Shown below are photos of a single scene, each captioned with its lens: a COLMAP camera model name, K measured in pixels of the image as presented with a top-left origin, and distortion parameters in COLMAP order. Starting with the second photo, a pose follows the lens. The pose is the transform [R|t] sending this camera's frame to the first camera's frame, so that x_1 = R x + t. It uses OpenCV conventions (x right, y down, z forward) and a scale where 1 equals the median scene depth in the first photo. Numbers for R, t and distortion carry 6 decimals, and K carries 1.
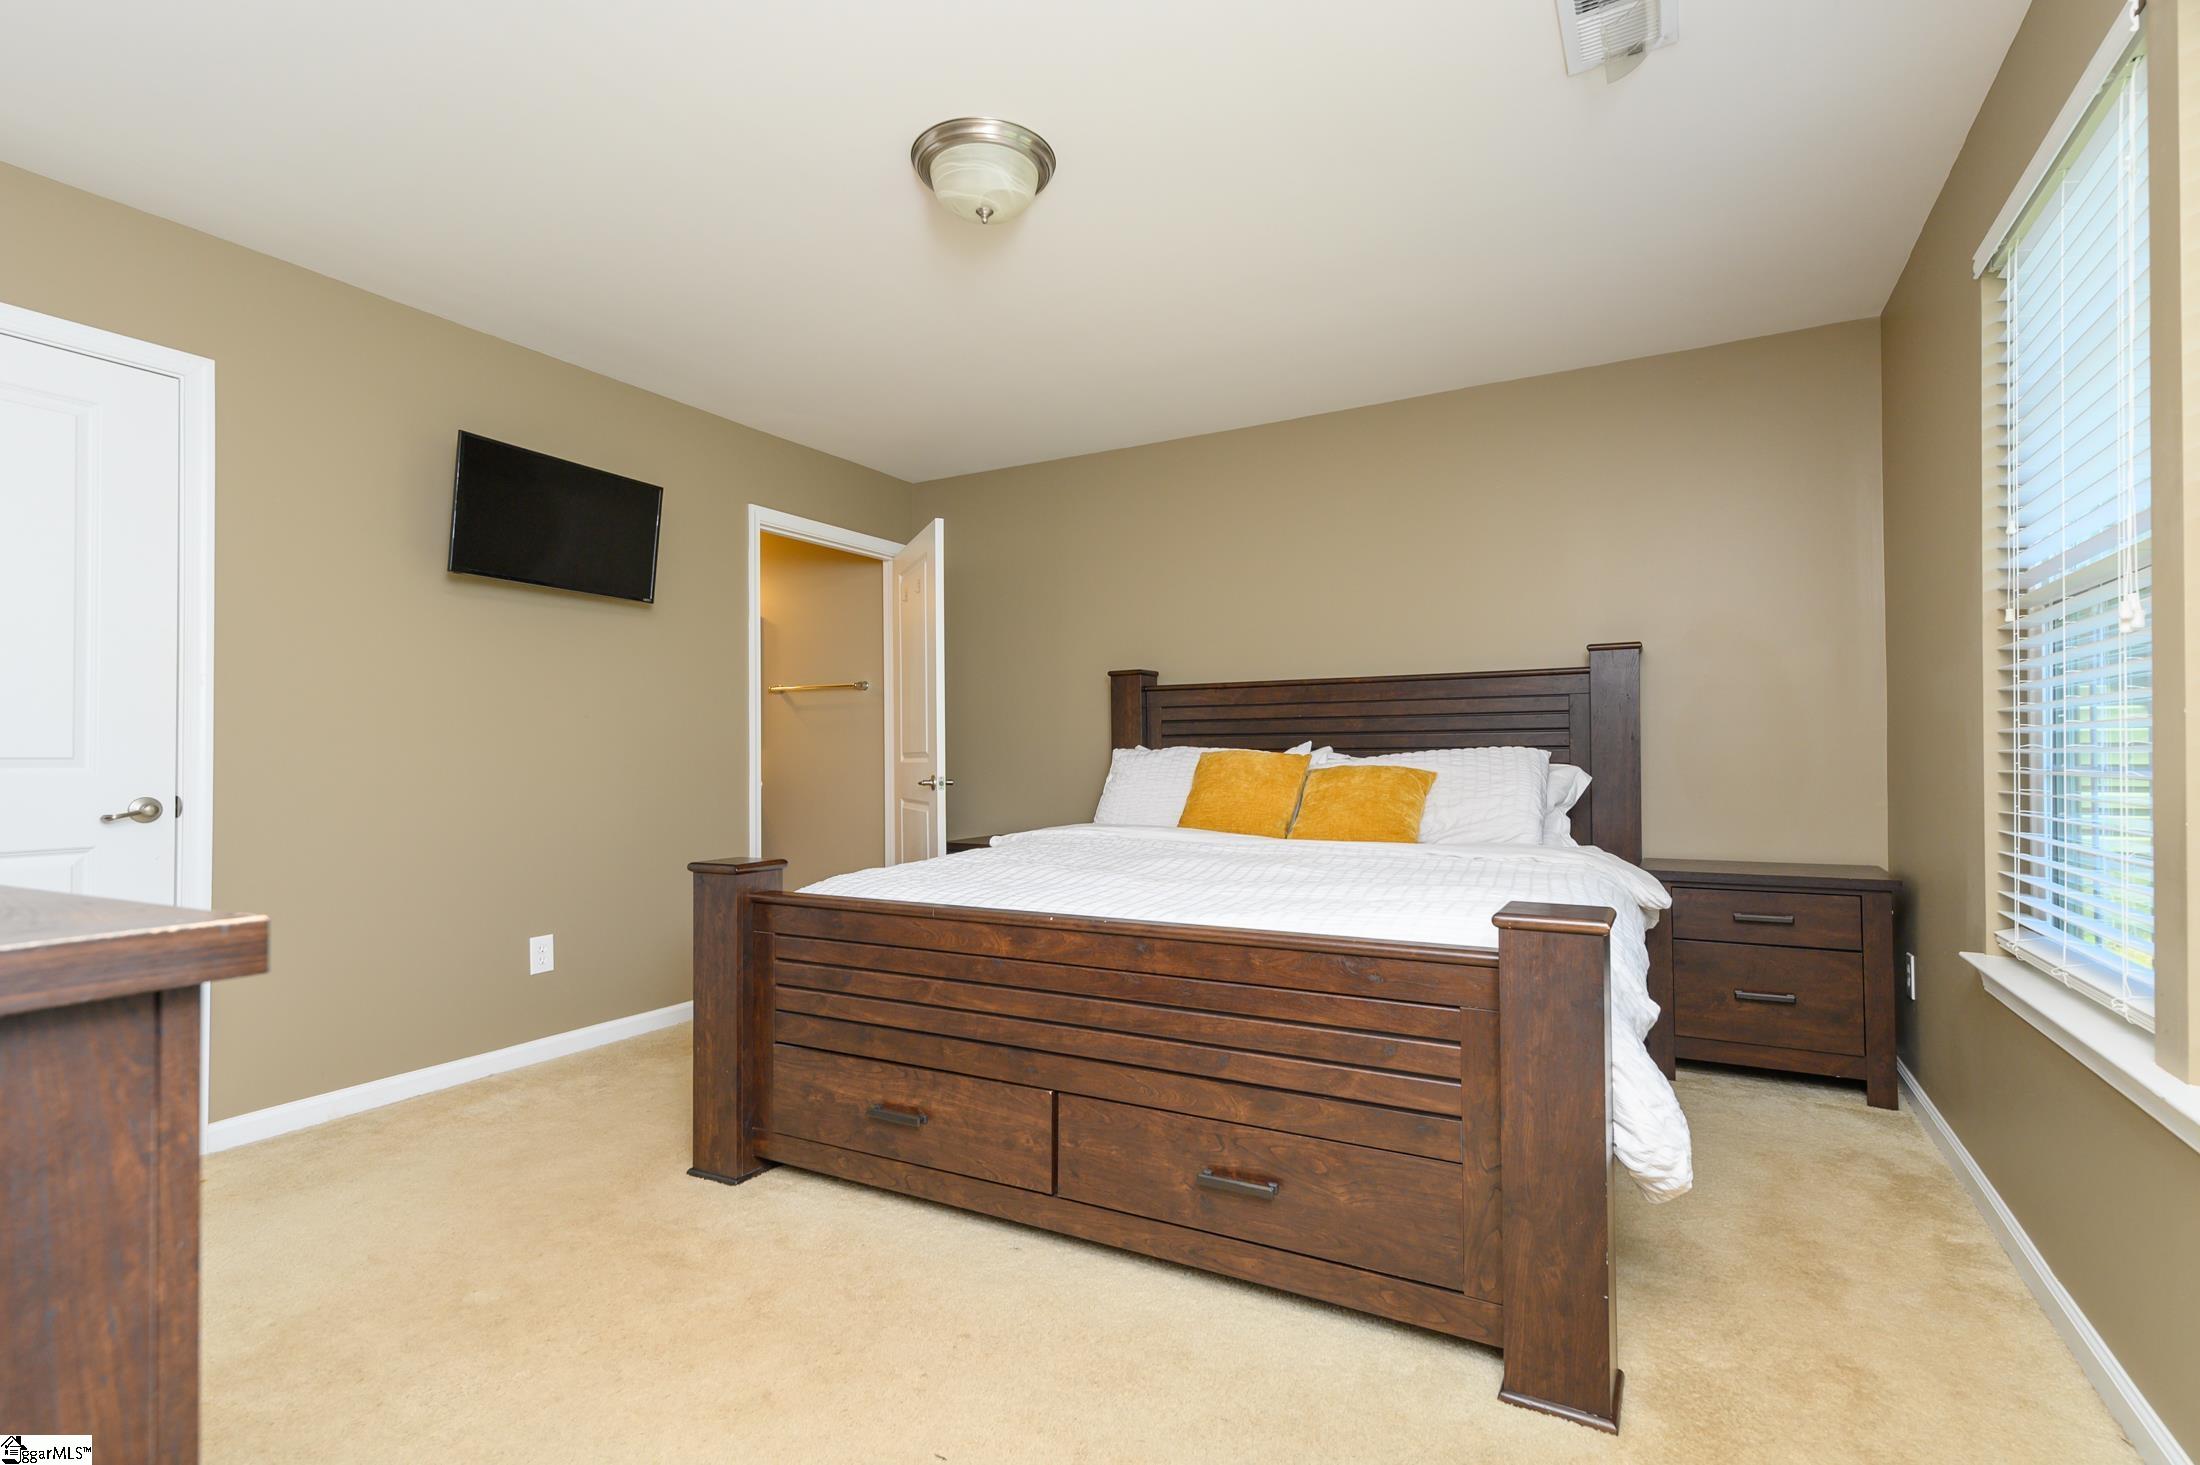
lens RADIAL K [[986.5, 0, 1122.7], [0, 986.5, 748.3], [0, 0, 1]] dist [-0.002392, -0.000189]
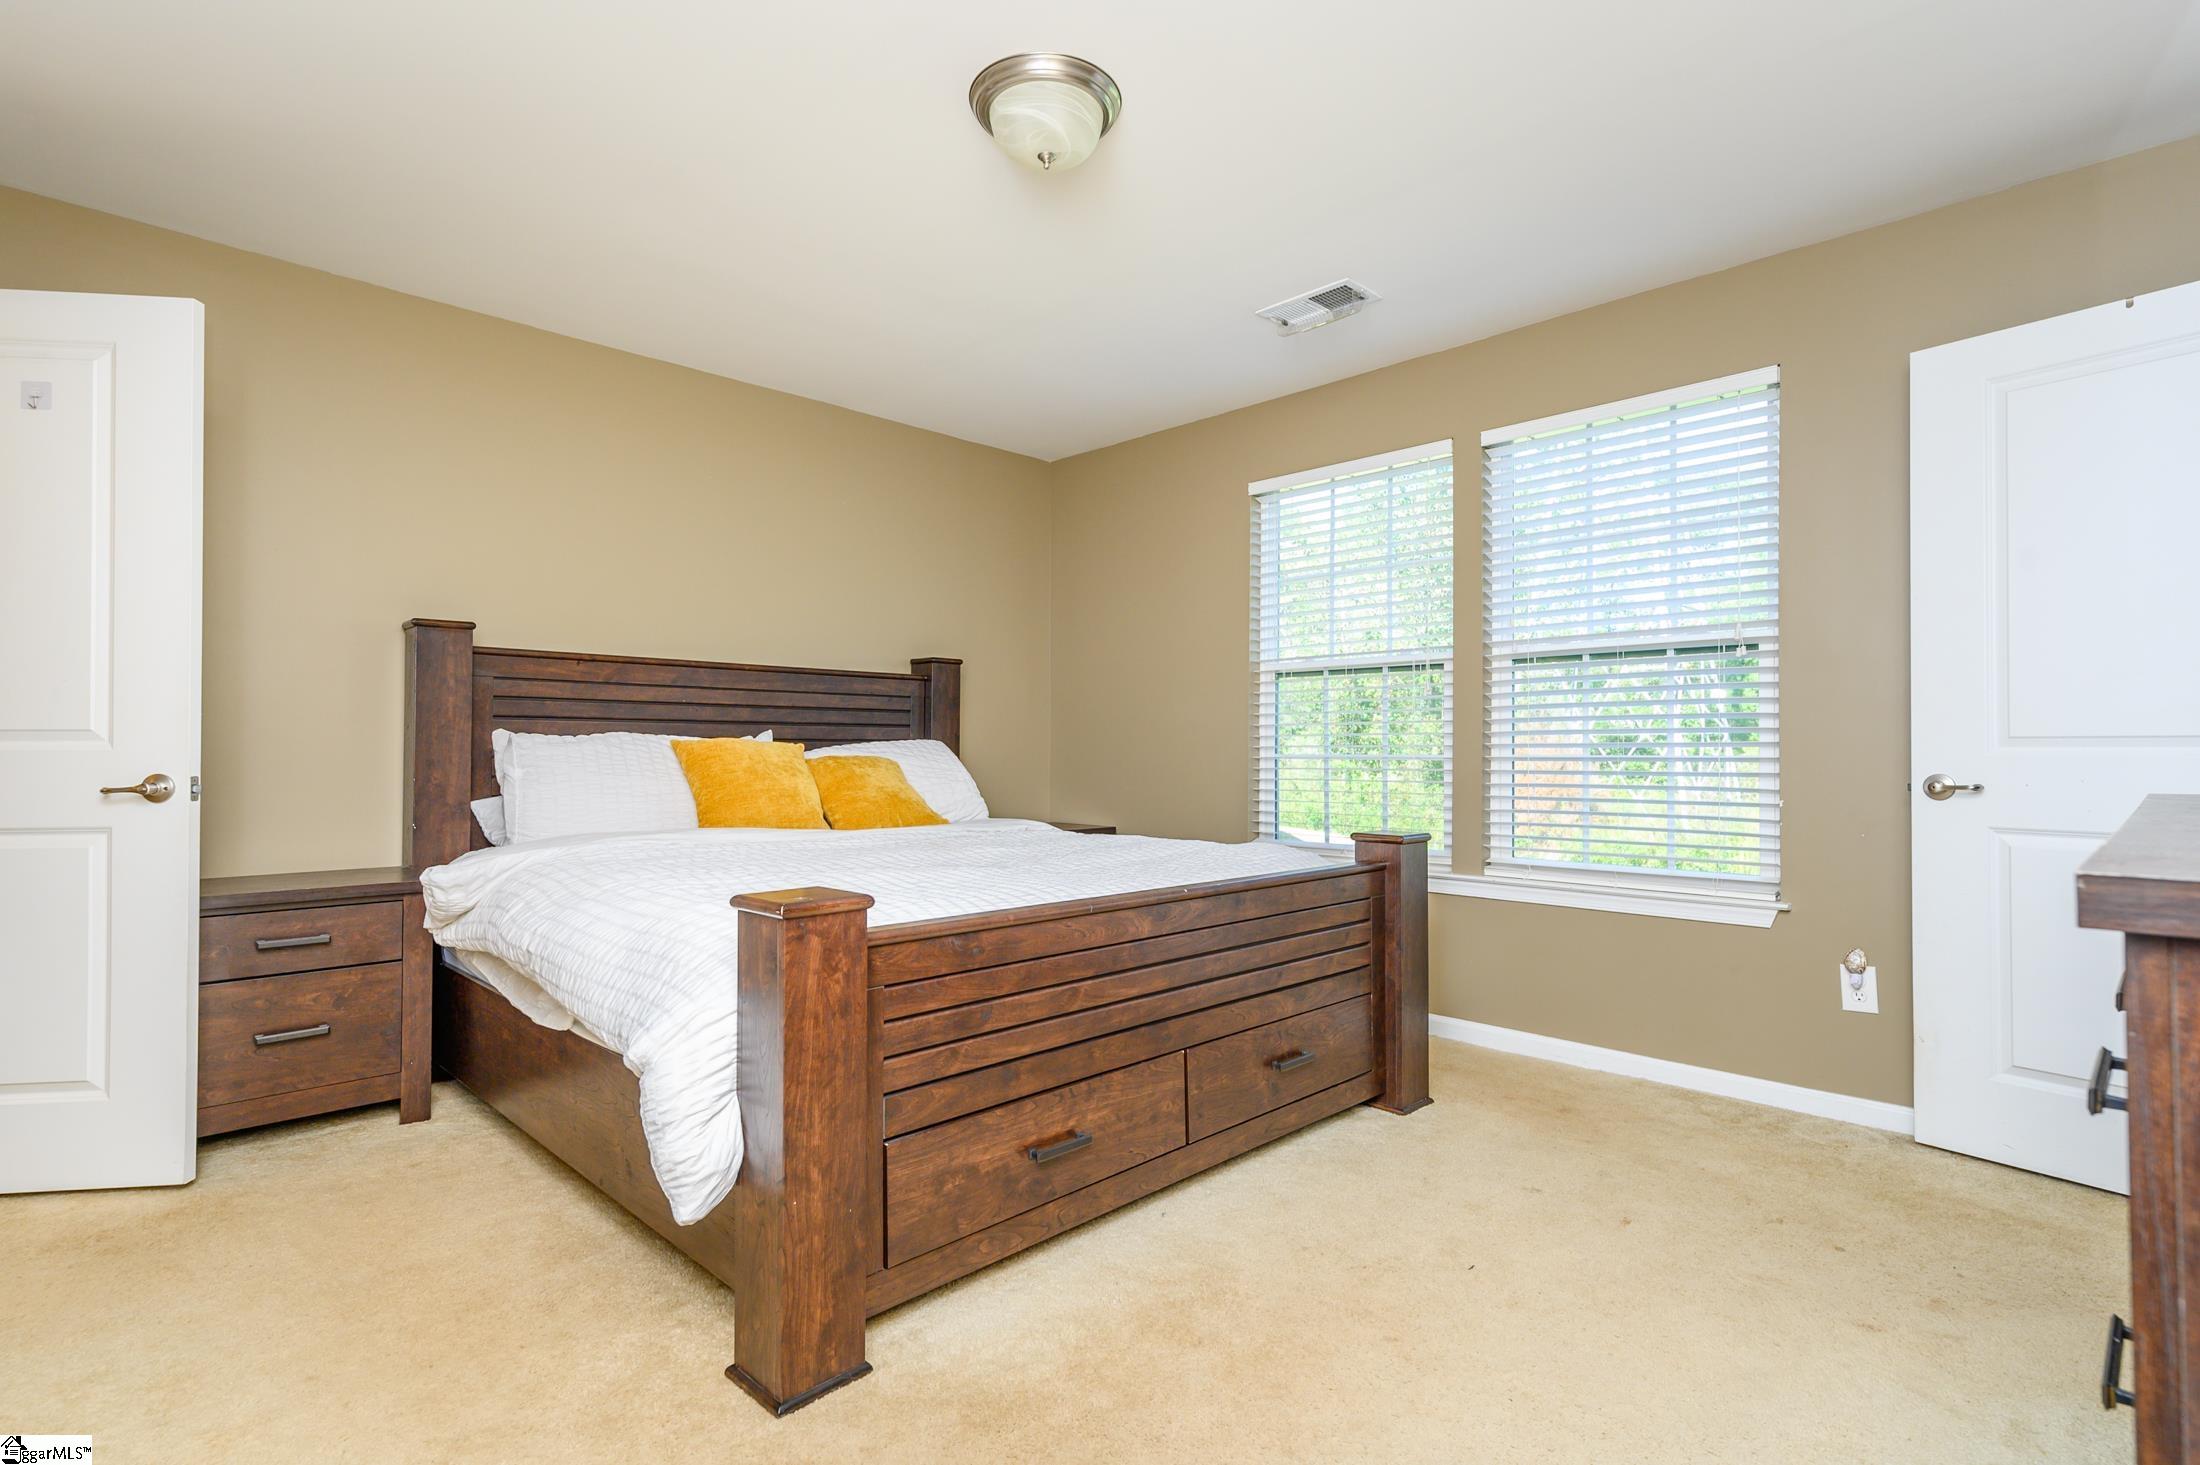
lens RADIAL K [[1084.3, 0, 1113.7], [0, 1084.3, 719.9], [0, 0, 1]] dist [0.005005, 0.000240]
pose [[0.279094, 0.036594, 0.959566, -1.126203], [-0.011006, 0.999330, -0.034910, 0.022578], [-0.960201, -0.000818, 0.279309, 0.660673]]
